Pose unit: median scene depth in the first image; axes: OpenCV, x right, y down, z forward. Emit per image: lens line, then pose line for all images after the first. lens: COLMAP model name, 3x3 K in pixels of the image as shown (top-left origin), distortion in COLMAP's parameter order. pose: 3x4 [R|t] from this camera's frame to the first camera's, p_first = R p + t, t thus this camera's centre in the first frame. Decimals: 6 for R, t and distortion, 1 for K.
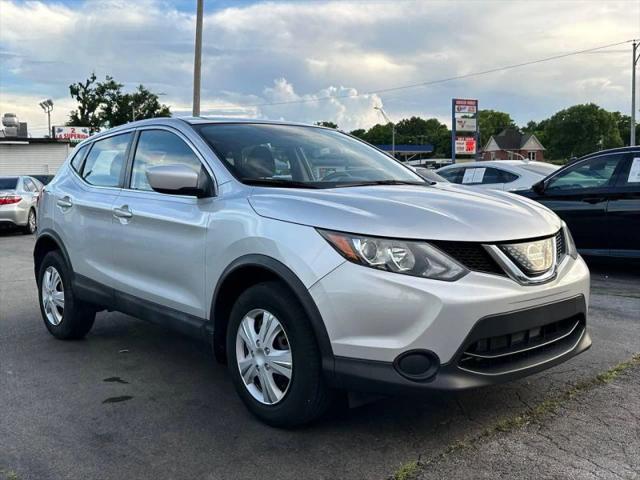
lens RADIAL K [[704.0, 0, 319.7], [0, 704.0, 258.7], [0, 0, 1]] dist [0.048449, -0.025698]
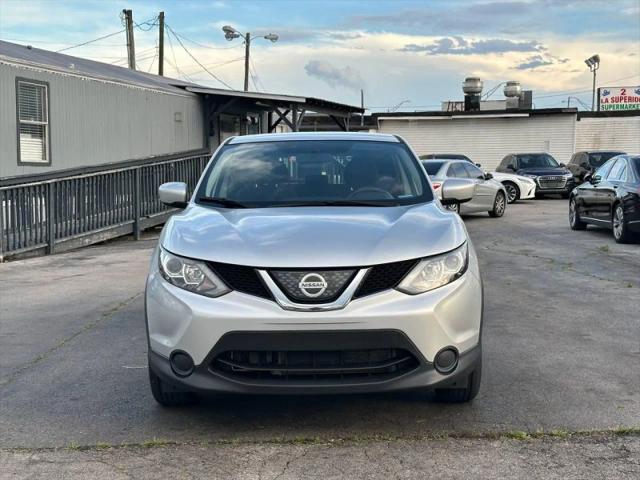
lens RADIAL K [[913.0, 0, 320.1], [0, 913.0, 264.6], [0, 0, 1]] dist [0.146286, -0.028539]
pose [[0.764399, 0.084762, -0.639147, 0.878572], [-0.077473, 0.996213, 0.039460, -0.065866], [0.640072, 0.019353, 0.768071, -0.040677]]
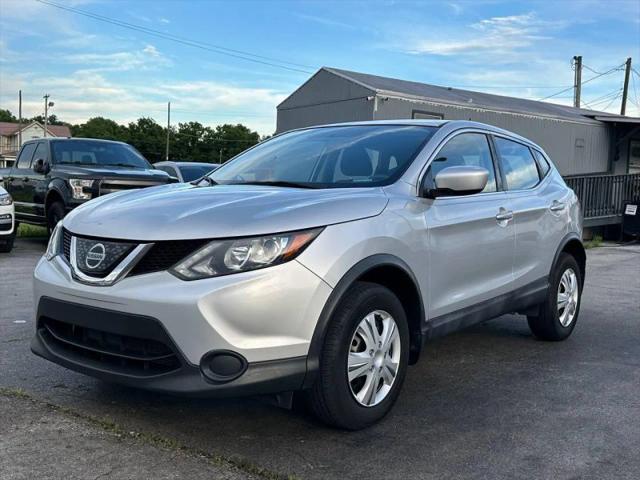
lens RADIAL K [[704.0, 0, 319.7], [0, 704.0, 258.7], [0, 0, 1]] dist [0.048449, -0.025698]
pose [[0.198049, 0.121271, -0.972661, 0.964196], [-0.139057, 0.985757, 0.094589, -0.098774], [0.970278, 0.116522, 0.212092, 0.803099]]
